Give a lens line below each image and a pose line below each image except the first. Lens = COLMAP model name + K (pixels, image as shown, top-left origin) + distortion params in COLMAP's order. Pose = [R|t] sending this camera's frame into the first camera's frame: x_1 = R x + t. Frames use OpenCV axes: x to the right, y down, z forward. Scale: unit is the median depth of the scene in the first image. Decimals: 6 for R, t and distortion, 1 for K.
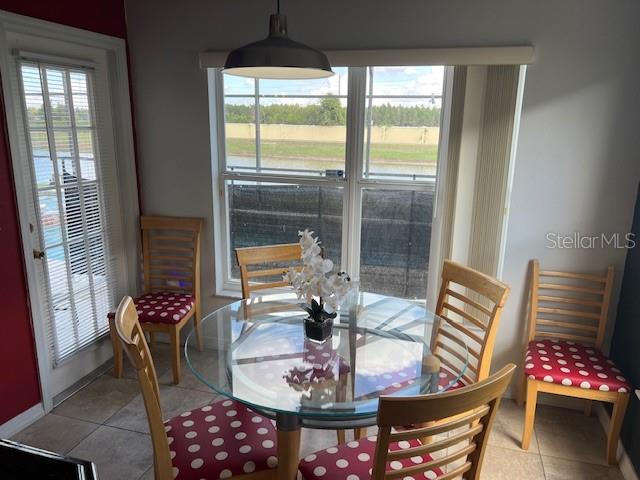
lens RADIAL K [[474.7, 0, 326.2], [0, 474.7, 243.0], [0, 0, 1]] dist [0.002736, -0.009343]
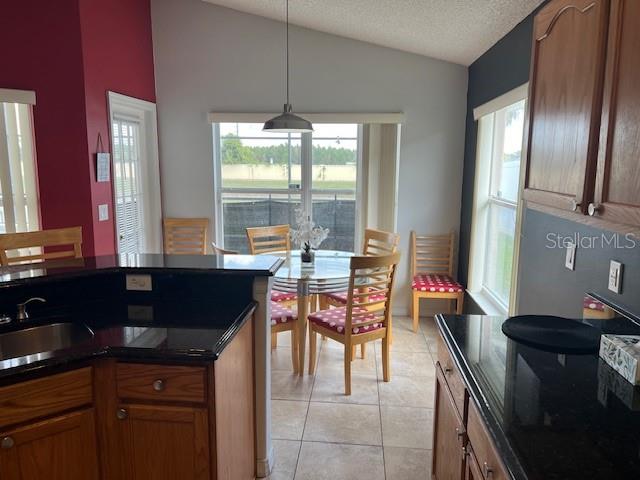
lens RADIAL K [[474.7, 0, 321.7], [0, 474.7, 234.7], [0, 0, 1]] dist [0.002736, -0.009343]
pose [[0.980228, -0.038278, 0.194132, -0.245801], [0.056647, 0.994332, -0.089971, 0.196063], [-0.189588, 0.099190, 0.976841, -0.680501]]
